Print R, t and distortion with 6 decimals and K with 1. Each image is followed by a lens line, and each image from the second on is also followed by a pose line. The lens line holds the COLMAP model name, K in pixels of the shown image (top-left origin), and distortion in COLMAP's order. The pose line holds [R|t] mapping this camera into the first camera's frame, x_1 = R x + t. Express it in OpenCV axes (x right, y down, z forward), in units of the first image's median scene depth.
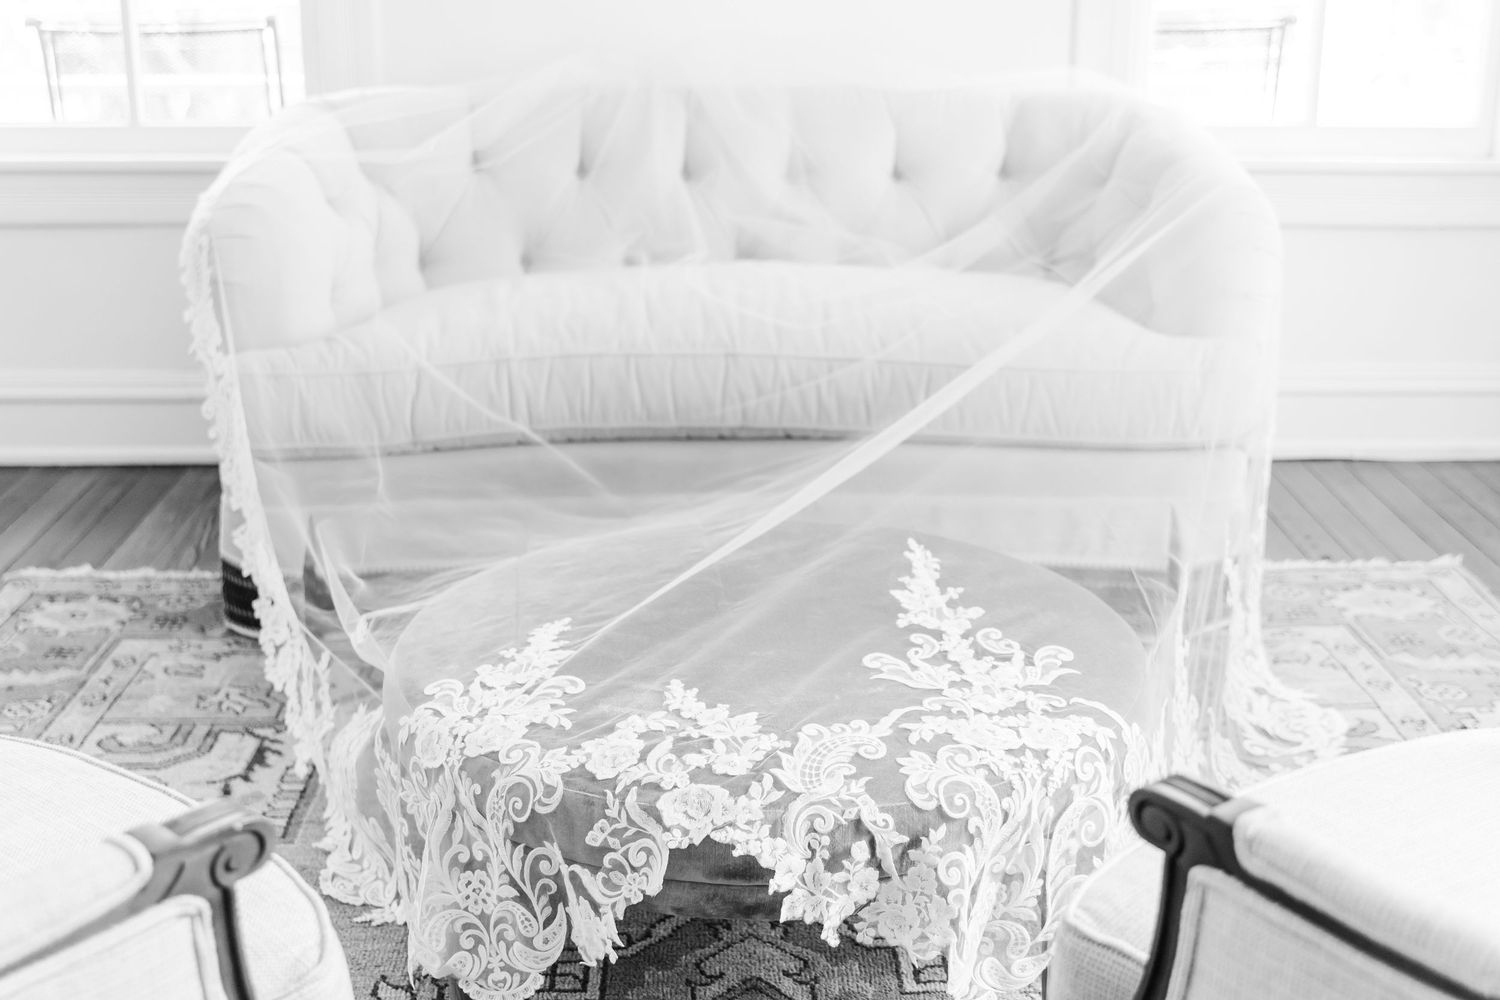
lens RADIAL K [[1880.0, 0, 750.7], [0, 1880.0, 497.8], [0, 0, 1]] dist [-0.000866, 0.000000]
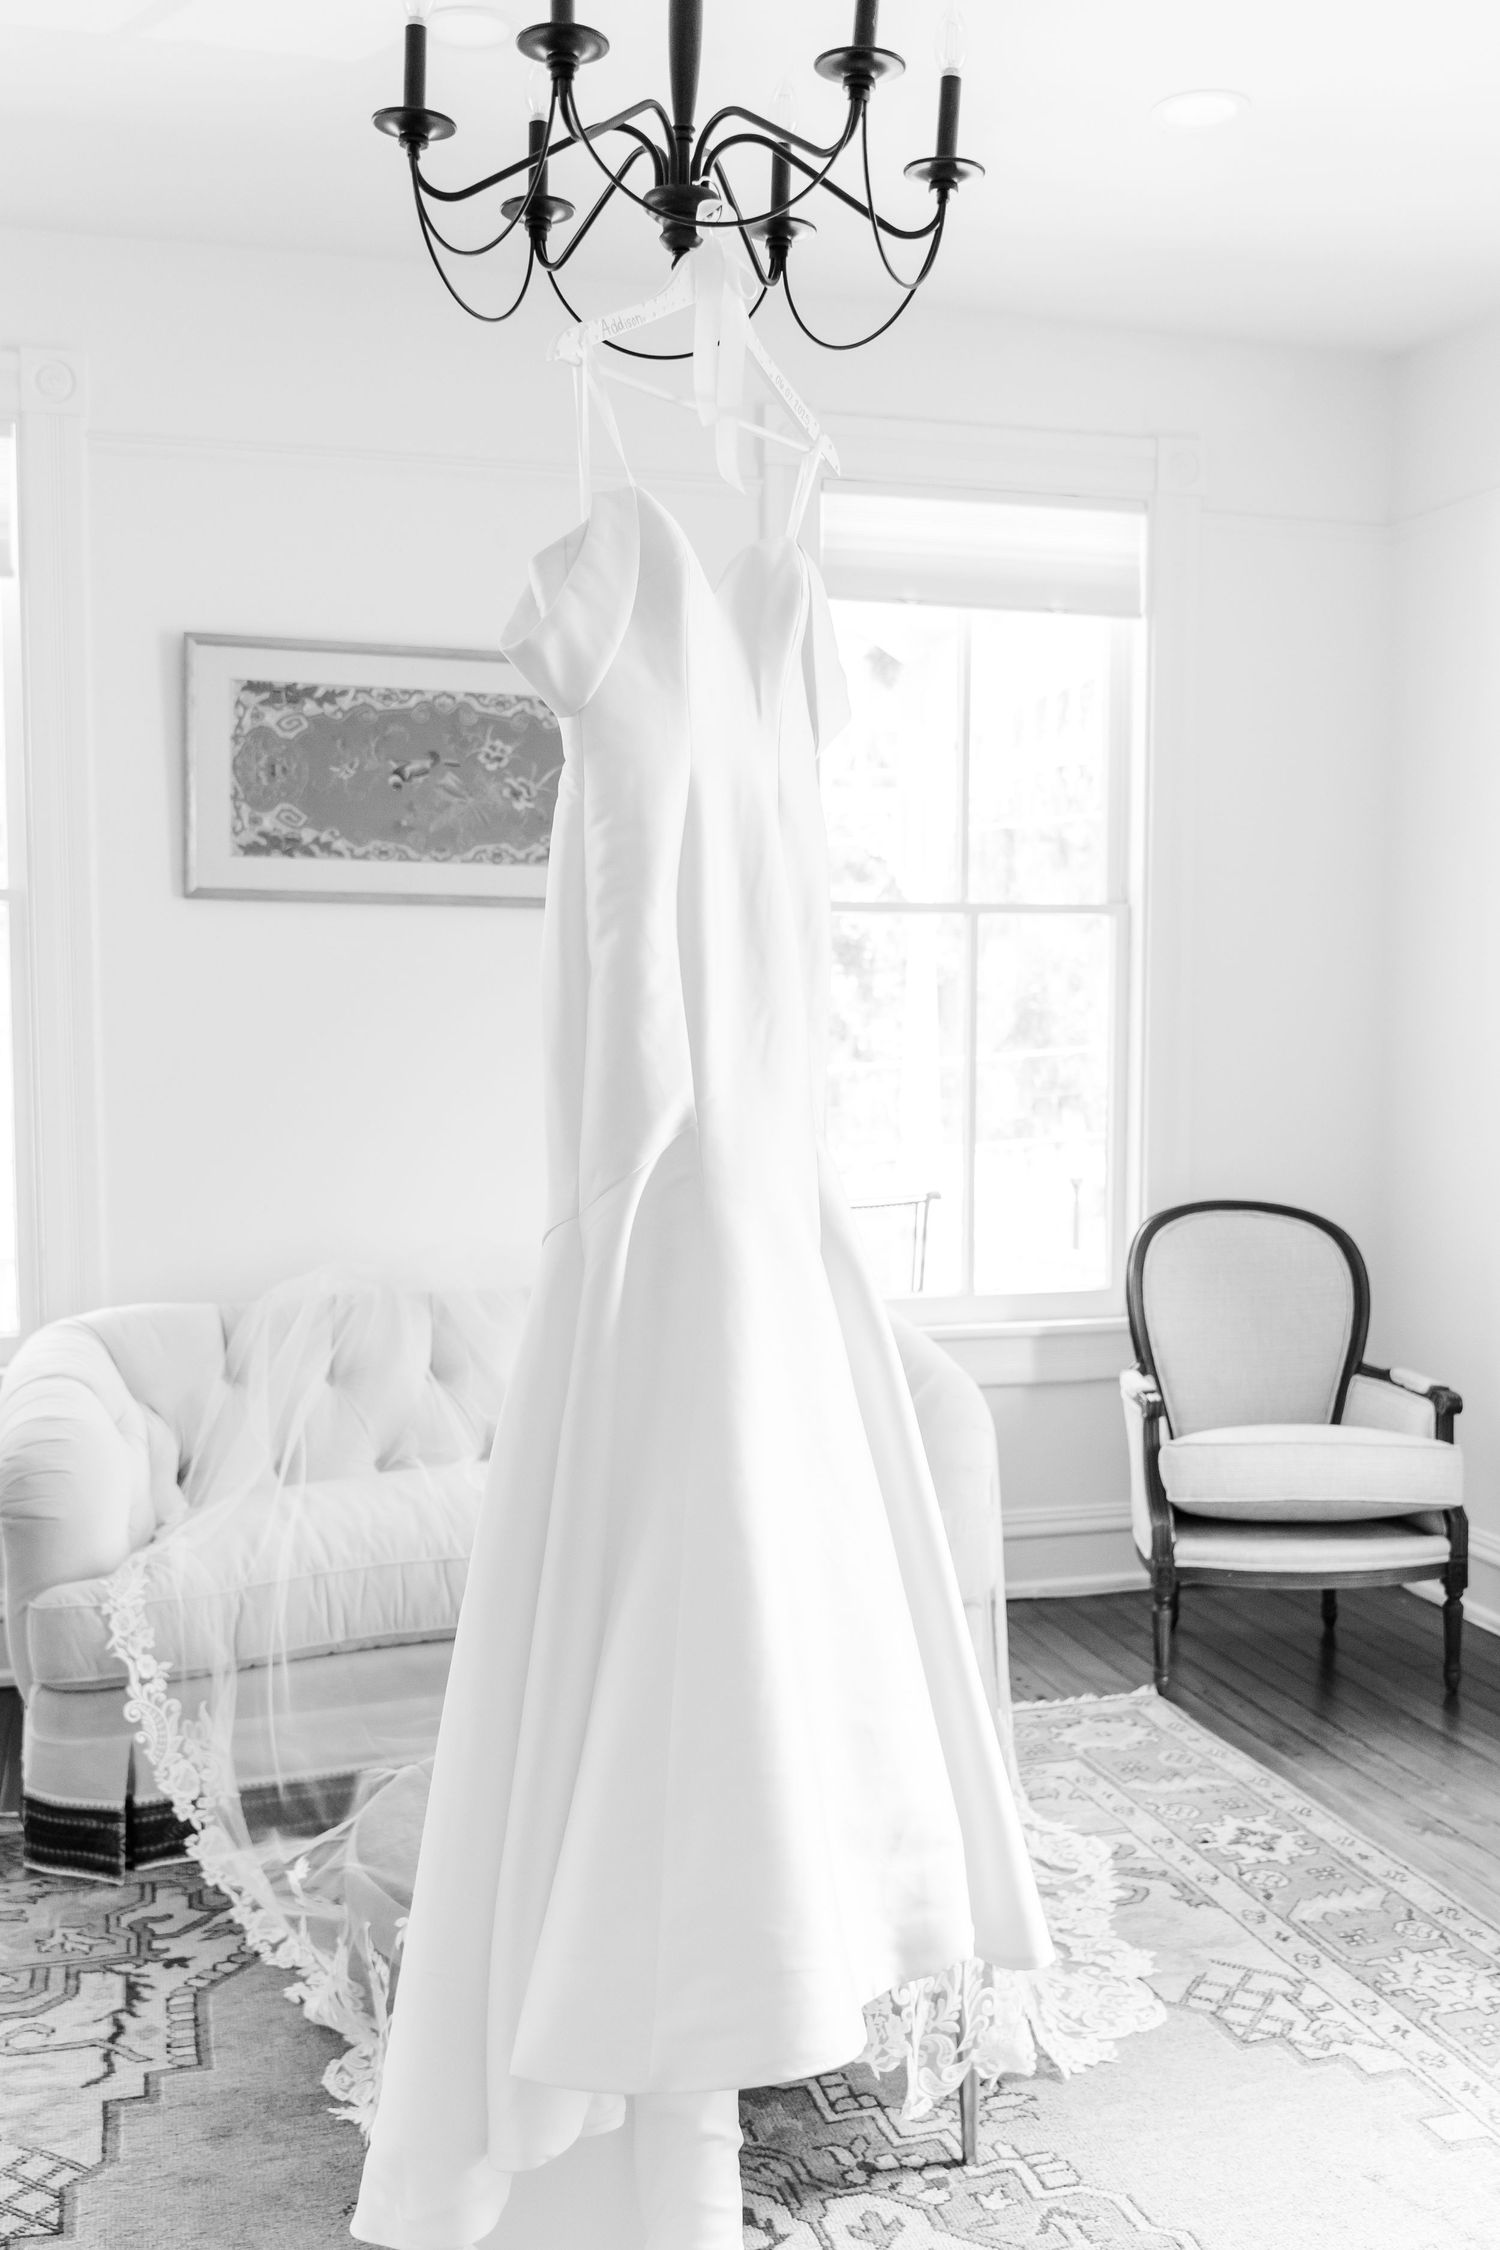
lens RADIAL K [[2209.0, 0, 752.6], [0, 2209.0, 1127.0], [0, 0, 1]] dist [0.001510, 0.000000]
pose [[0.966681, -0.020687, 0.255147, -0.214152], [0.078211, 0.972936, -0.217435, -0.029719], [-0.243744, 0.230146, 0.942137, -0.296855]]
